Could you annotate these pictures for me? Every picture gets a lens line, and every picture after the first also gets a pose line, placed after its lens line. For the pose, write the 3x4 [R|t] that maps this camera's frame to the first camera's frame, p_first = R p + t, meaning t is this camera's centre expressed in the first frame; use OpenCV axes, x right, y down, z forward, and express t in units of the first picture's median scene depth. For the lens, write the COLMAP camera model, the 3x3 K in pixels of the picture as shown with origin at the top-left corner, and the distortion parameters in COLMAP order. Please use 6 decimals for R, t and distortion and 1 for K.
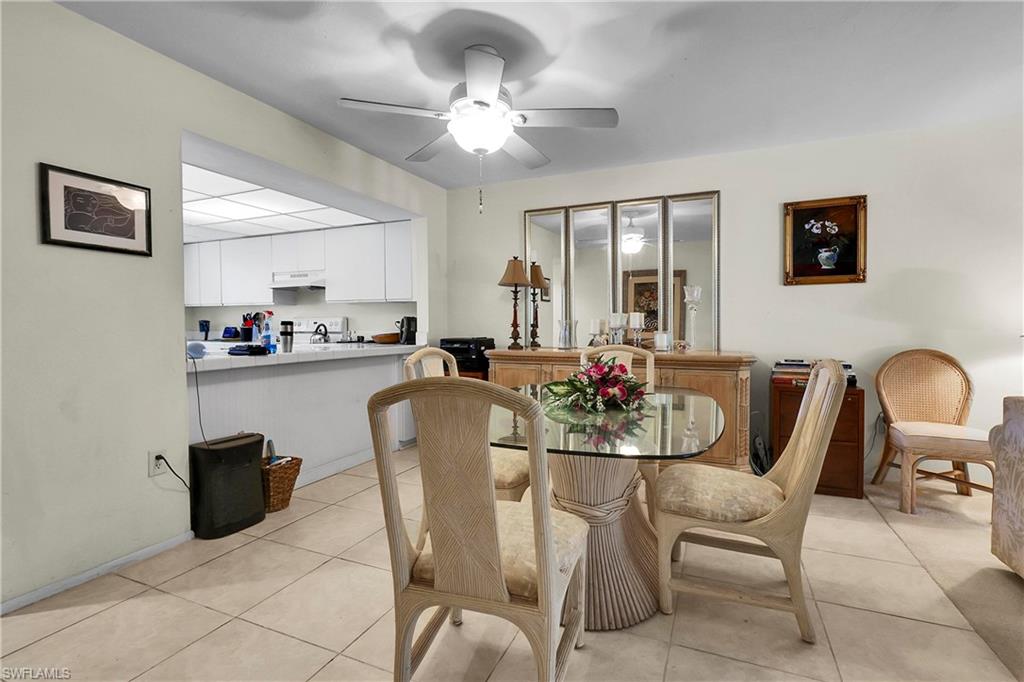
lens RADIAL K [[479.9, 0, 513.4], [0, 479.9, 337.9], [0, 0, 1]] dist [-0.002043, 0.001424]
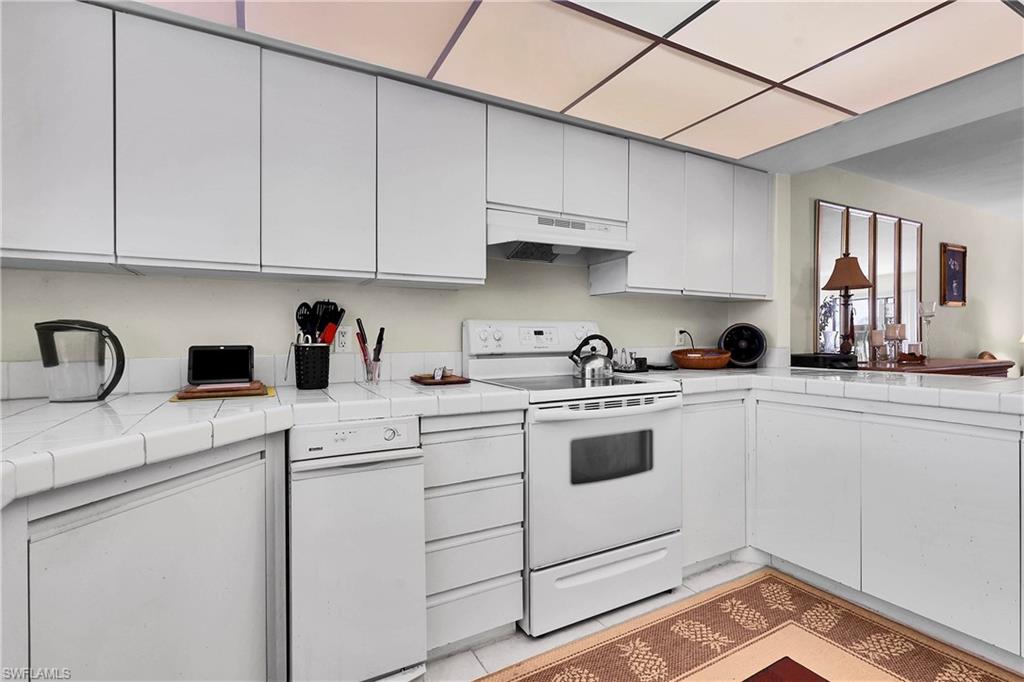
lens RADIAL K [[479.9, 0, 513.4], [0, 479.9, 337.9], [0, 0, 1]] dist [-0.002043, 0.001424]
pose [[0.618091, -0.003404, 0.786099, -1.336604], [0.022399, 0.999661, -0.013283, -0.035406], [-0.785788, 0.025818, 0.617957, 1.268667]]
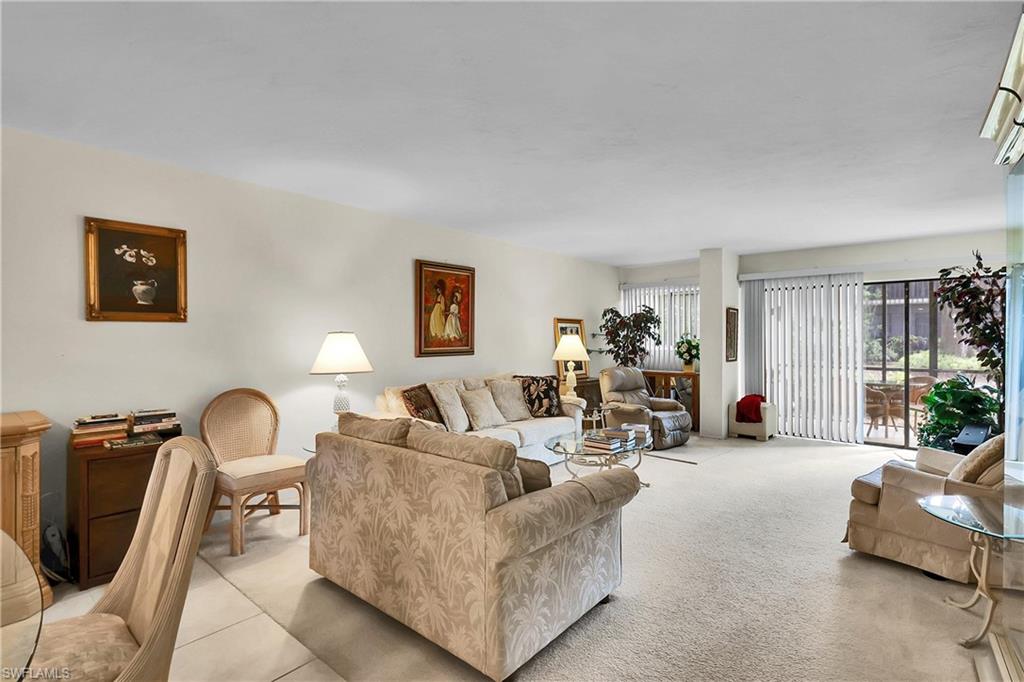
lens RADIAL K [[479.9, 0, 513.4], [0, 479.9, 337.9], [0, 0, 1]] dist [-0.002043, 0.001424]
pose [[0.282389, 0.001347, 0.959299, 0.008333], [0.027281, 0.999583, -0.009435, -0.062719], [-0.958912, 0.028835, 0.282235, 0.122820]]
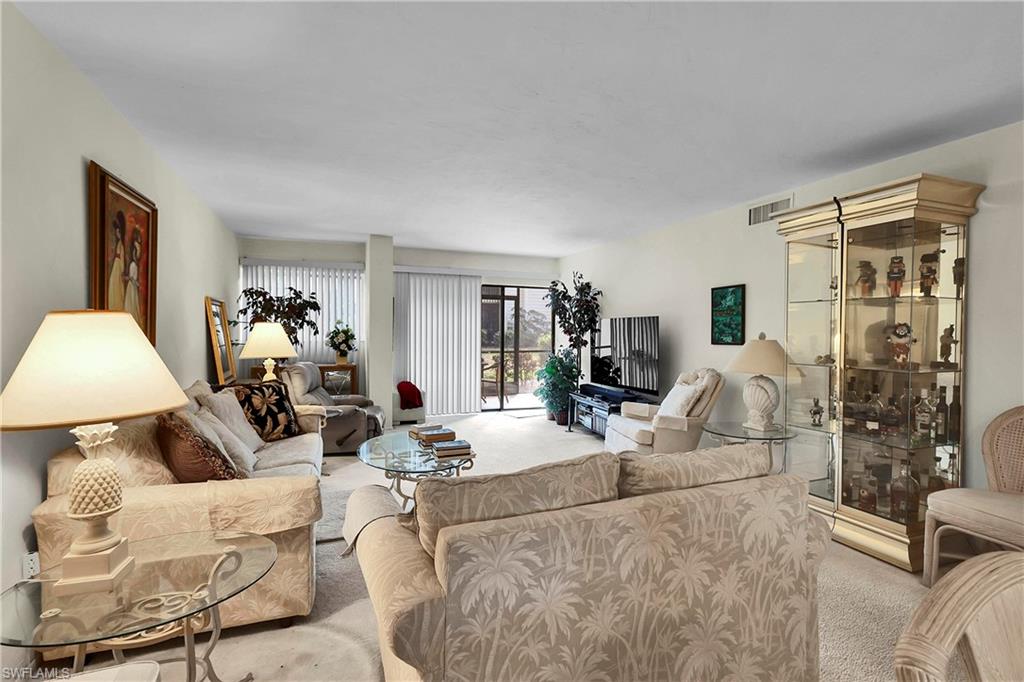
lens RADIAL K [[479.9, 0, 513.4], [0, 479.9, 337.9], [0, 0, 1]] dist [-0.002043, 0.001424]
pose [[-0.710085, -0.017428, 0.703900, 0.401081], [0.013597, 0.999168, 0.038455, -0.084635], [-0.703985, 0.036877, -0.709257, 0.896171]]
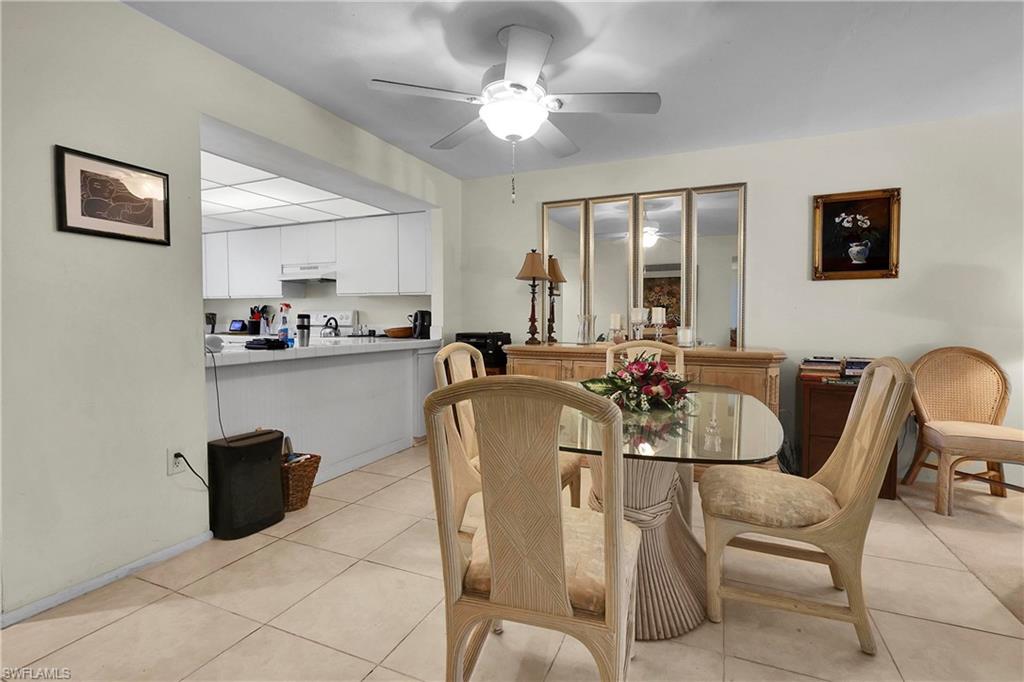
lens RADIAL K [[479.9, 0, 513.4], [0, 479.9, 337.9], [0, 0, 1]] dist [-0.002043, 0.001424]
pose [[0.999978, 0.005562, 0.003564, -0.053115], [-0.005602, 0.999919, 0.011412, -0.000636], [-0.003500, -0.011431, 0.999929, 0.029457]]
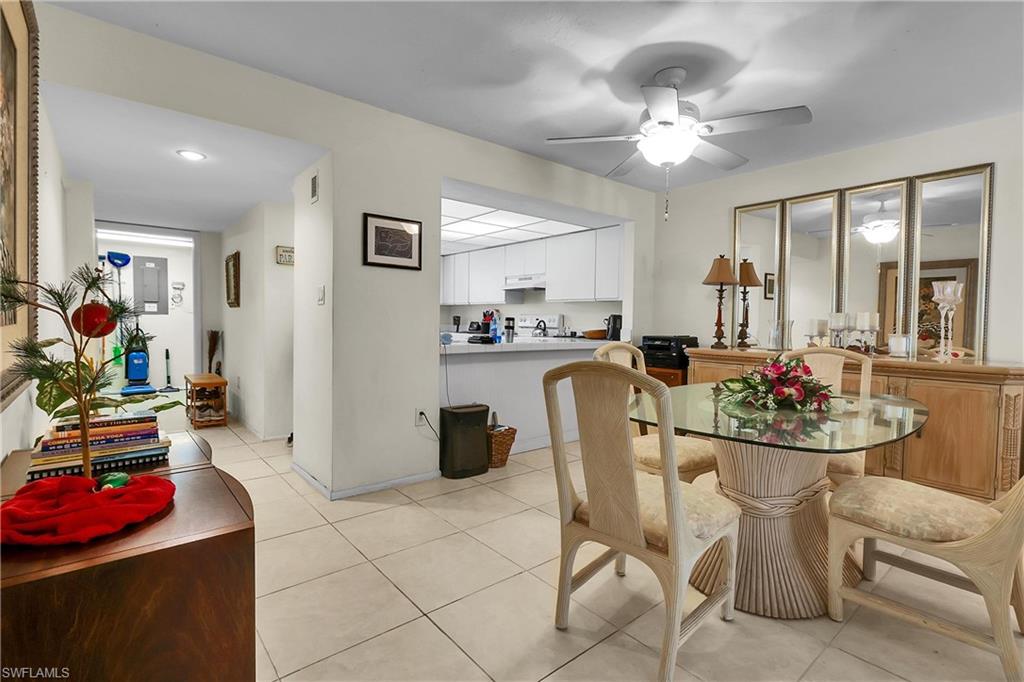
lens RADIAL K [[479.9, 0, 513.4], [0, 479.9, 337.9], [0, 0, 1]] dist [-0.002043, 0.001424]
pose [[0.894715, 0.030970, -0.445562, 0.088385], [-0.028955, 0.999516, 0.011332, 0.003439], [0.445697, 0.002762, 0.895179, -0.101578]]
